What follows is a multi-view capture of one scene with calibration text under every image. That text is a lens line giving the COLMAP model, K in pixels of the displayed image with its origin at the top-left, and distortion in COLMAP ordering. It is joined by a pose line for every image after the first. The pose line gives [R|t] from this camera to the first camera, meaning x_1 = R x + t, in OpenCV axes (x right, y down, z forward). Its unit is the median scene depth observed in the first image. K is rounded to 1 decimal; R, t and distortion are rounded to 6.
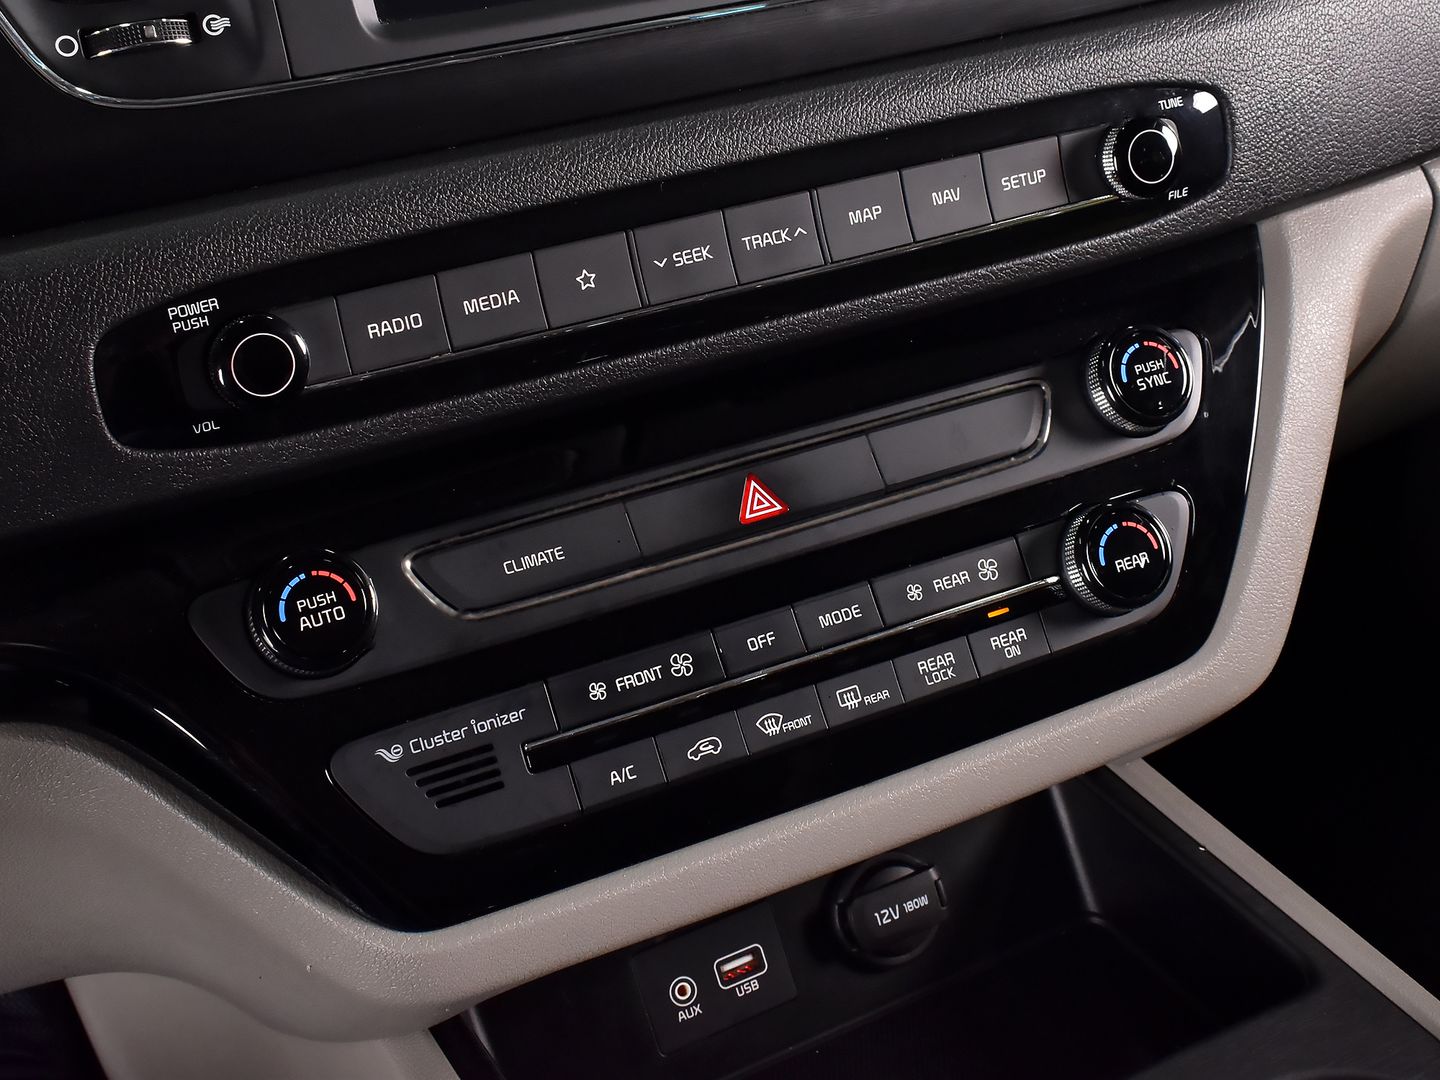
lens RADIAL K [[1966.0, 0, 712.4], [0, 1966.0, 438.0], [0, 0, 1]] dist [-0.072984, 0.000000]
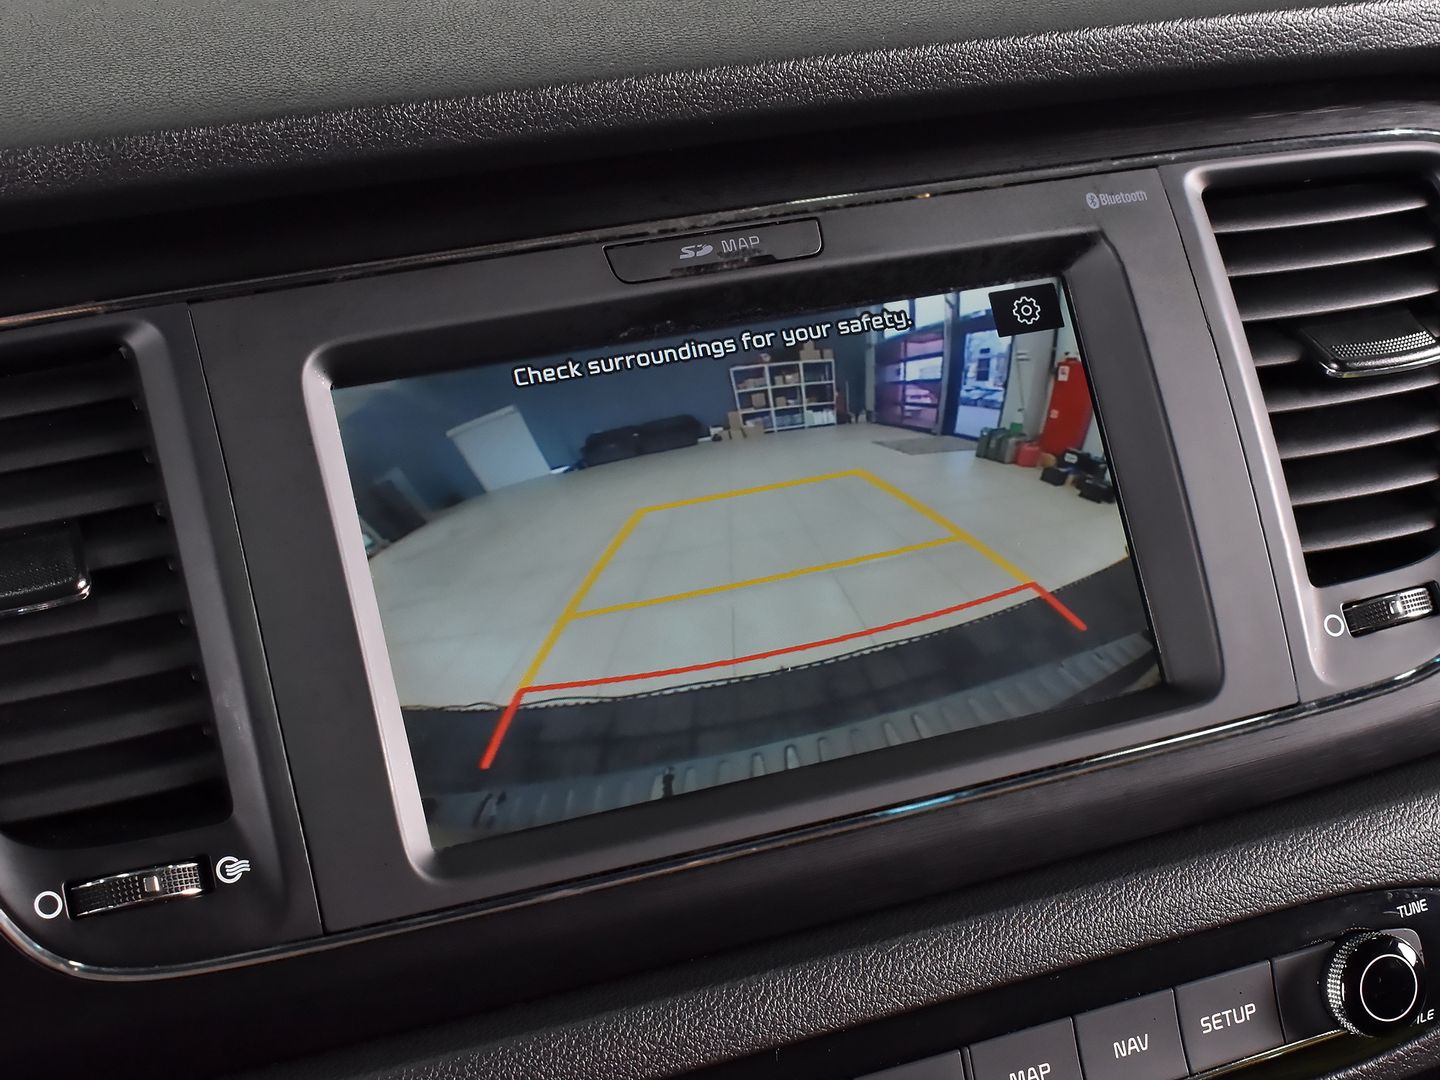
lens RADIAL K [[2365.5, 0, 722.4], [0, 2365.5, 594.7], [0, 0, 1]] dist [-0.044516, 0.000000]
pose [[0.999065, 0.012968, -0.041238, -0.010532], [-0.017429, 0.993806, -0.109749, -0.203211], [0.039559, 0.110365, 0.993104, 0.017581]]
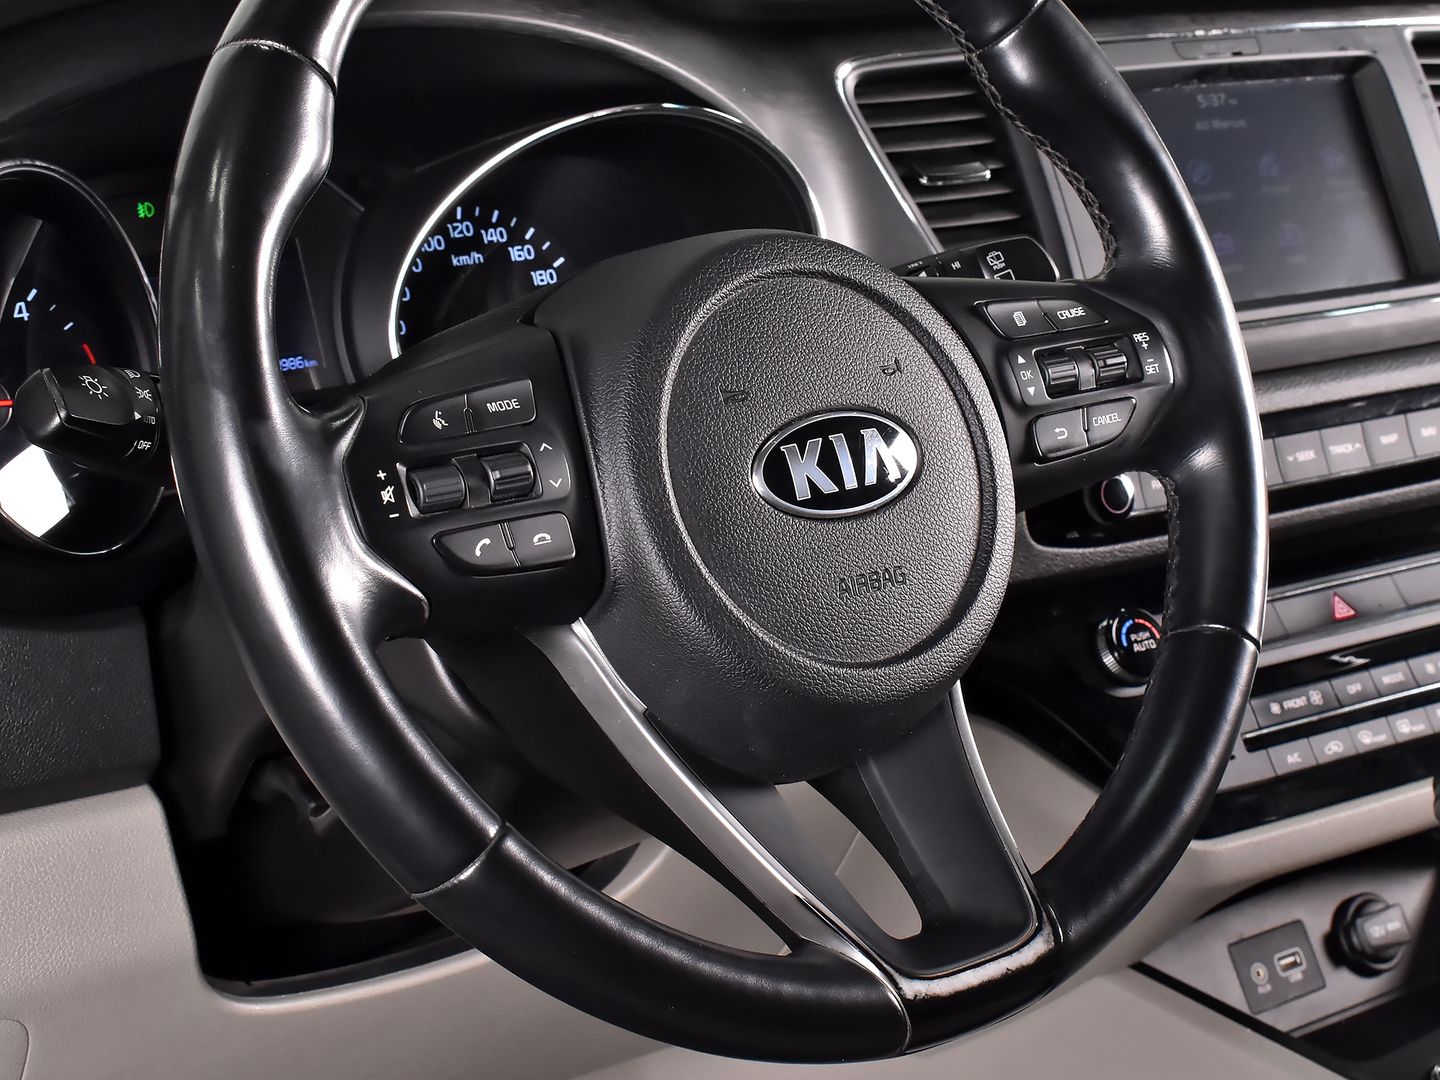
lens RADIAL K [[2786.2, 0, 727.3], [0, 2786.2, 544.6], [0, 0, 1]] dist [-0.031429, 0.000000]
pose [[0.988387, 0.010148, 0.151619, -0.834783], [0.022316, 0.977256, -0.210887, 0.458535], [-0.150311, 0.211821, 0.965680, -1.167355]]
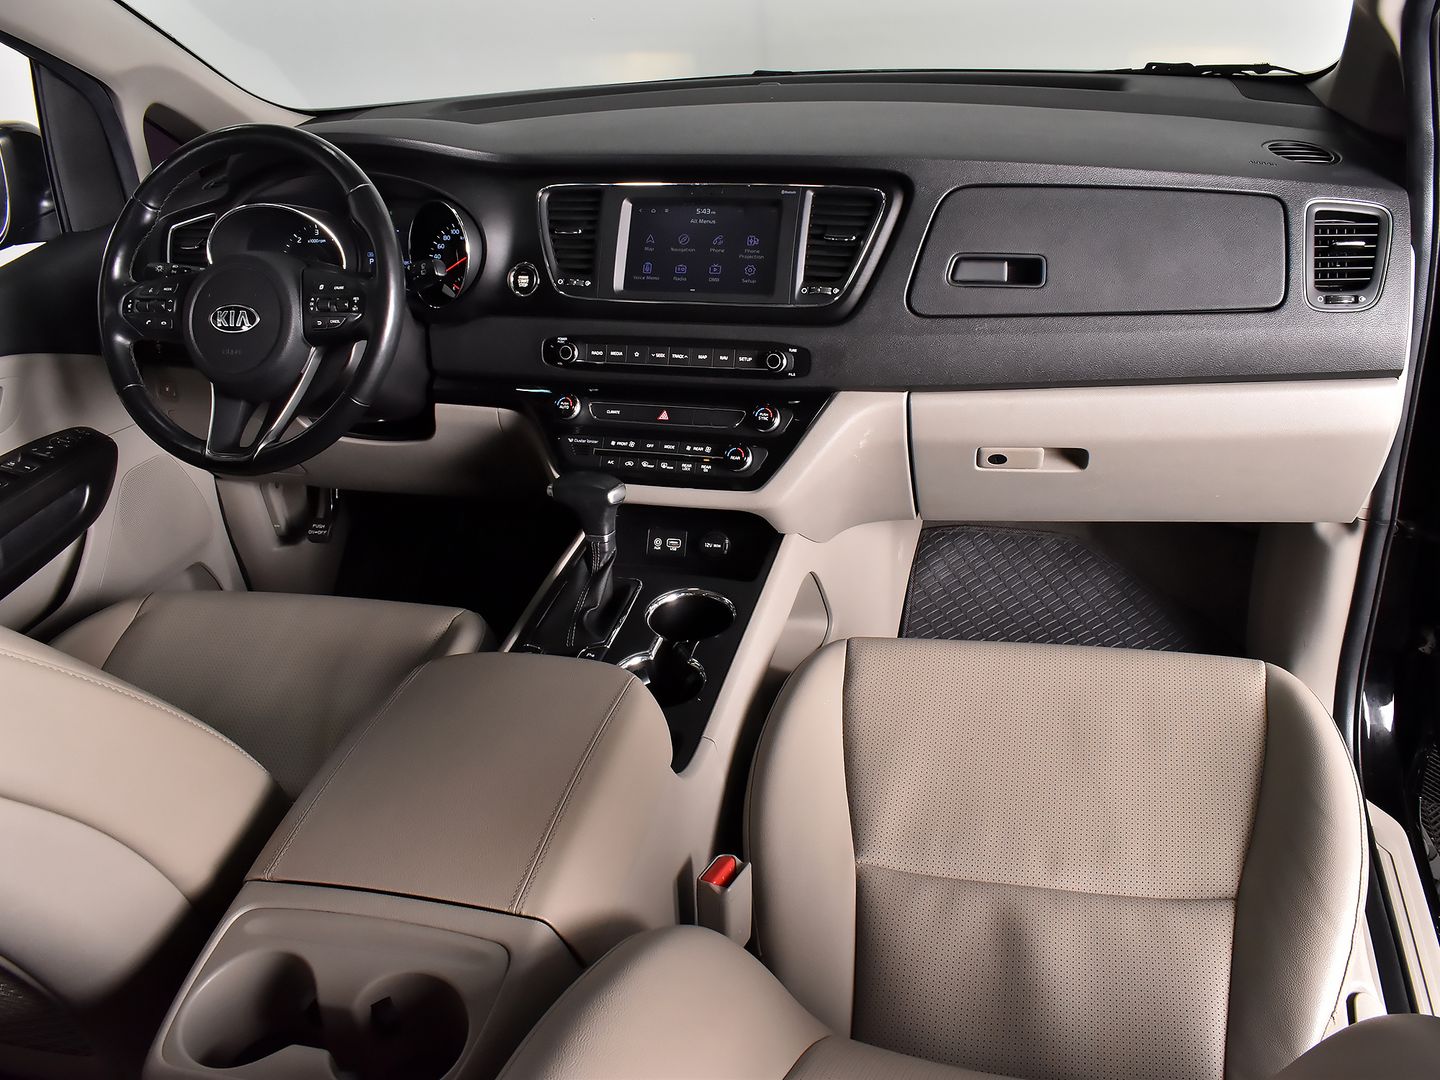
lens RADIAL K [[1219.5, 0, 725.2], [0, 1219.5, 533.8], [0, 0, 1]] dist [-0.085734, -0.006605]
pose [[0.716776, 0.316118, -0.621532, 1.854418], [-0.299307, 0.944526, 0.135224, -0.124084], [0.629800, 0.089104, 0.771630, -0.938283]]
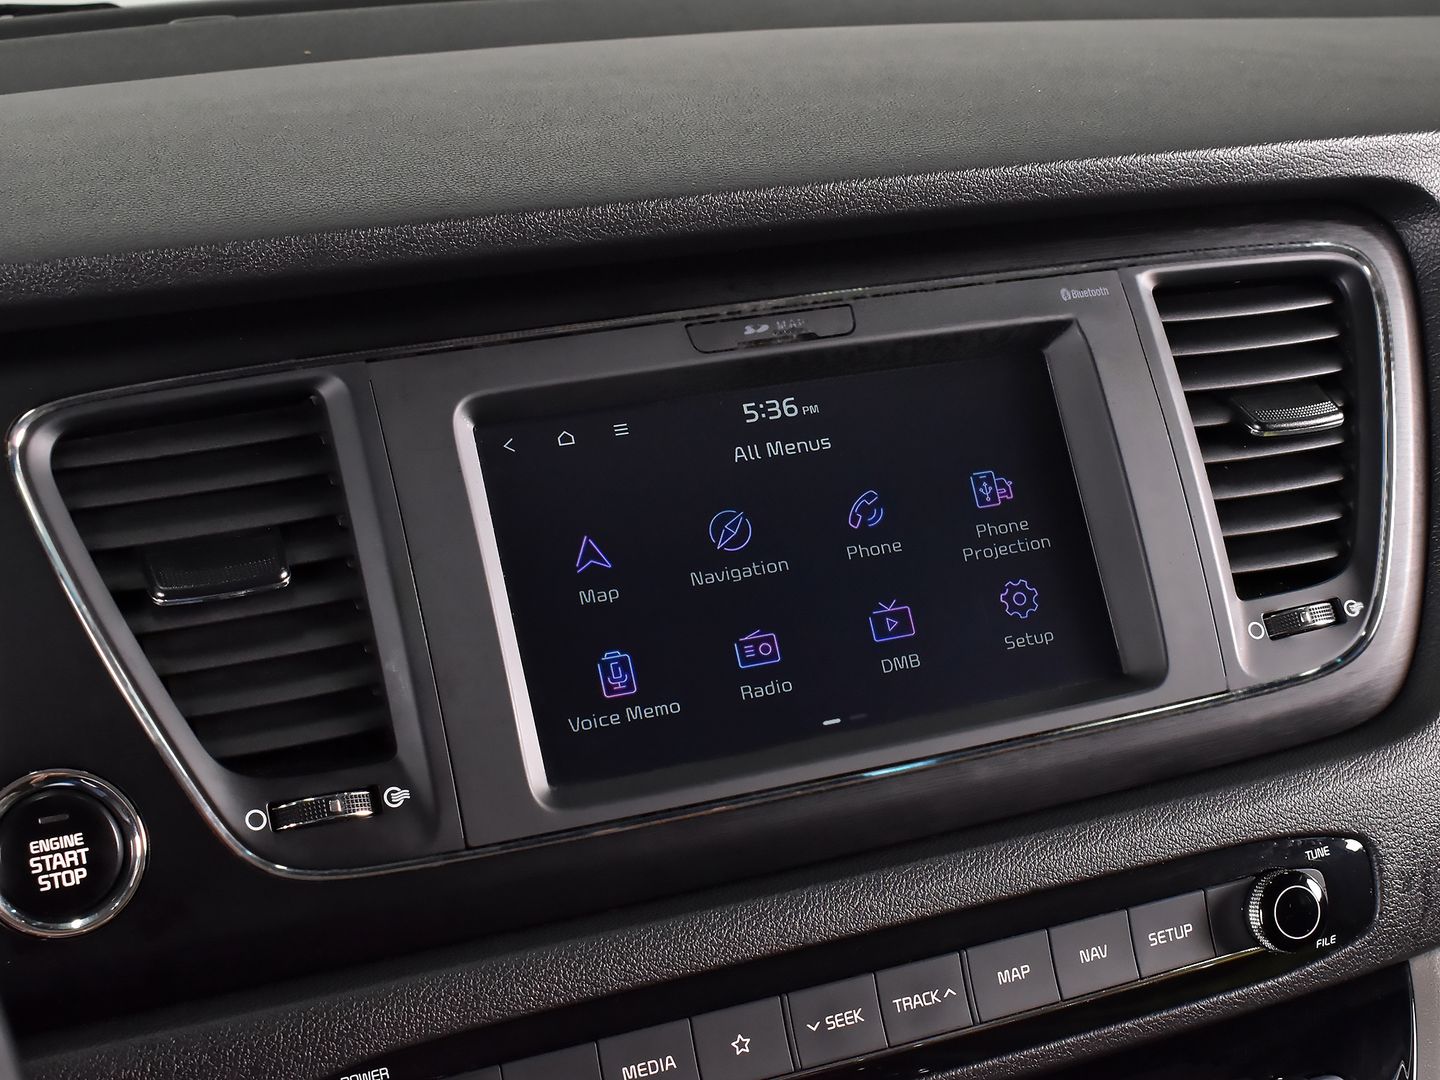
lens RADIAL K [[2300.5, 0, 777.7], [0, 2300.5, 565.2], [0, 0, 1]] dist [-0.038769, 0.000000]
pose [[0.999533, 0.020081, -0.023050, -0.021603], [-0.023660, 0.985619, -0.167317, -0.121991], [0.019359, 0.167784, 0.985634, -0.215469]]
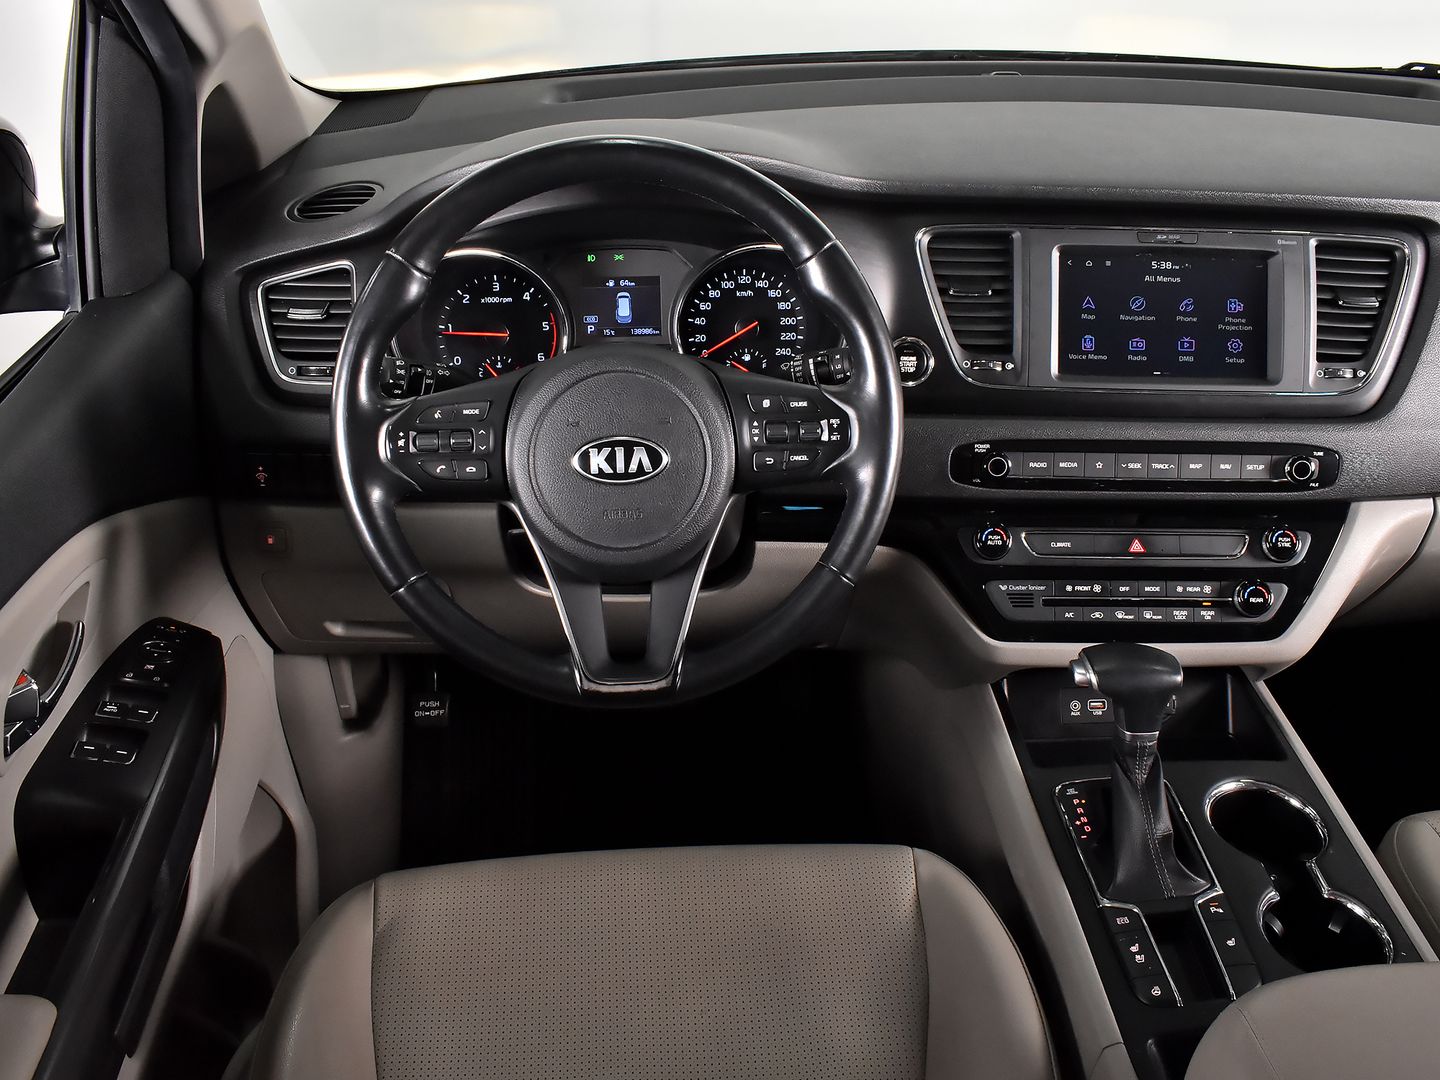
lens RADIAL K [[1313.8, 0, 720.4], [0, 1313.8, 573.6], [0, 0, 1]] dist [-0.092000, -0.003873]
pose [[0.890814, 0.263773, -0.369964, 0.213144], [-0.248543, 0.964504, 0.089208, 0.053948], [0.380363, 0.012484, 0.924753, -1.180268]]
